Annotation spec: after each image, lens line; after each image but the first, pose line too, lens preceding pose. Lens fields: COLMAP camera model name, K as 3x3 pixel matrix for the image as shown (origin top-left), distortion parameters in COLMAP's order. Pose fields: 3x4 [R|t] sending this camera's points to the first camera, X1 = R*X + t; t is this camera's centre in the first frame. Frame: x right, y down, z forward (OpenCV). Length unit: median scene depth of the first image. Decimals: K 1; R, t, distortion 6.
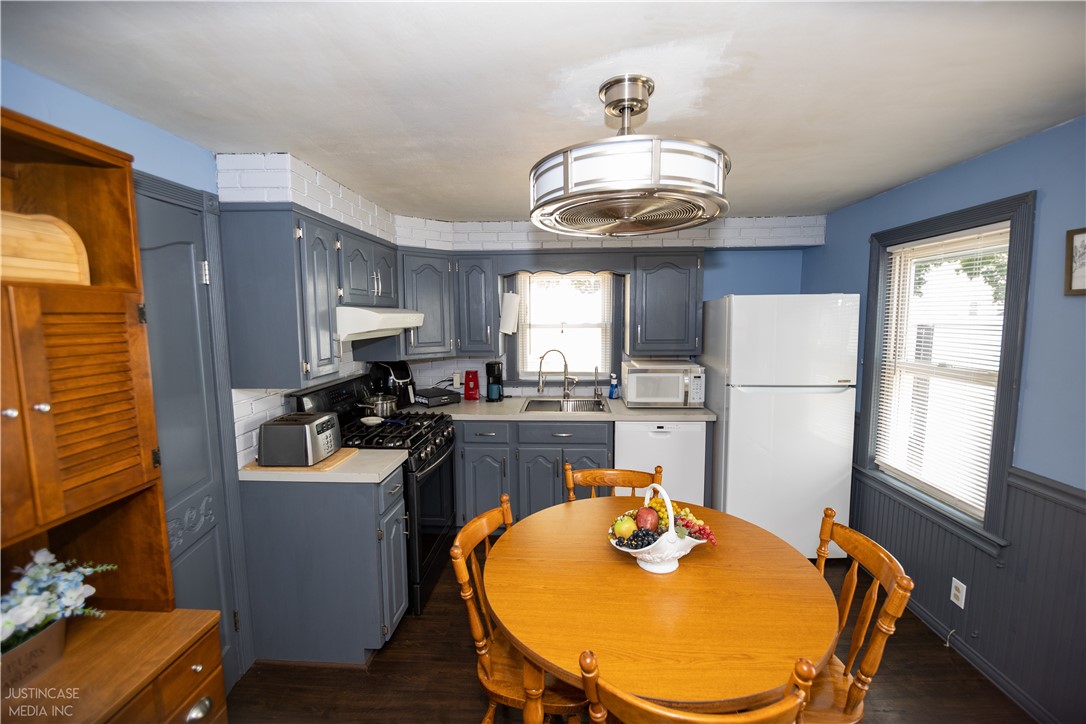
lens RADIAL K [[442.5, 0, 542.5], [0, 442.5, 356.8], [0, 0, 1]] dist [-0.013027, -0.002290]
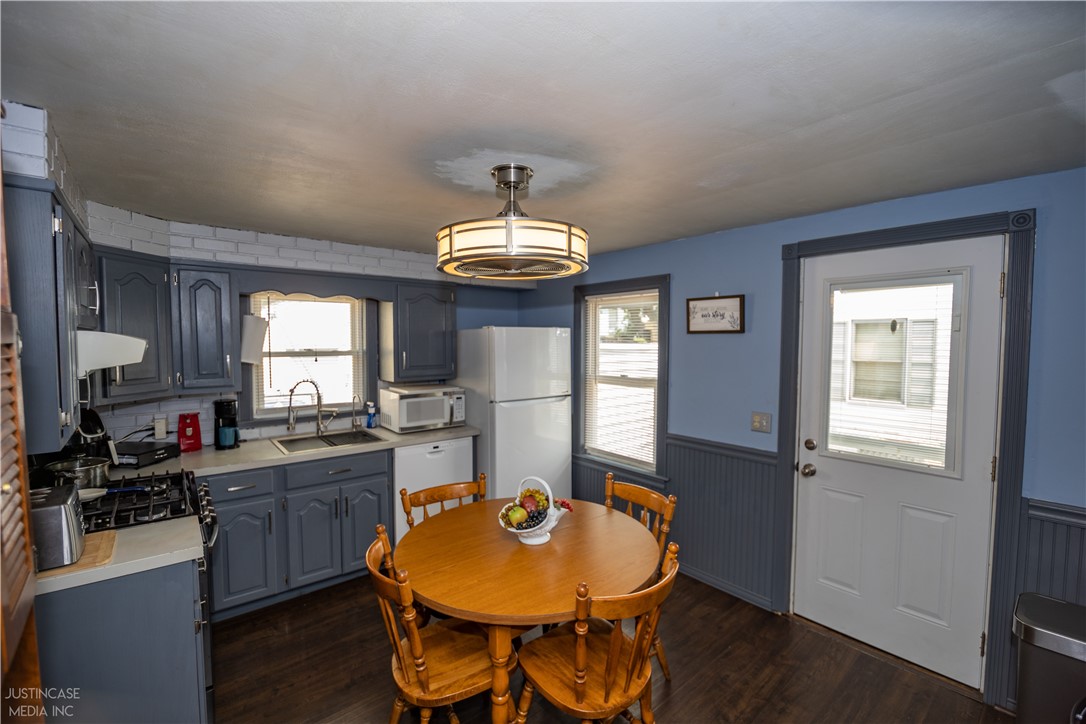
lens RADIAL K [[476.8, 0, 542.8], [0, 476.8, 362.6], [0, 0, 1]] dist [-0.021321, -0.000010]
pose [[0.732704, -0.026274, 0.680040, -0.299434], [0.055663, 0.998220, -0.021406, -0.005559], [-0.678267, 0.053538, 0.732862, -0.027061]]
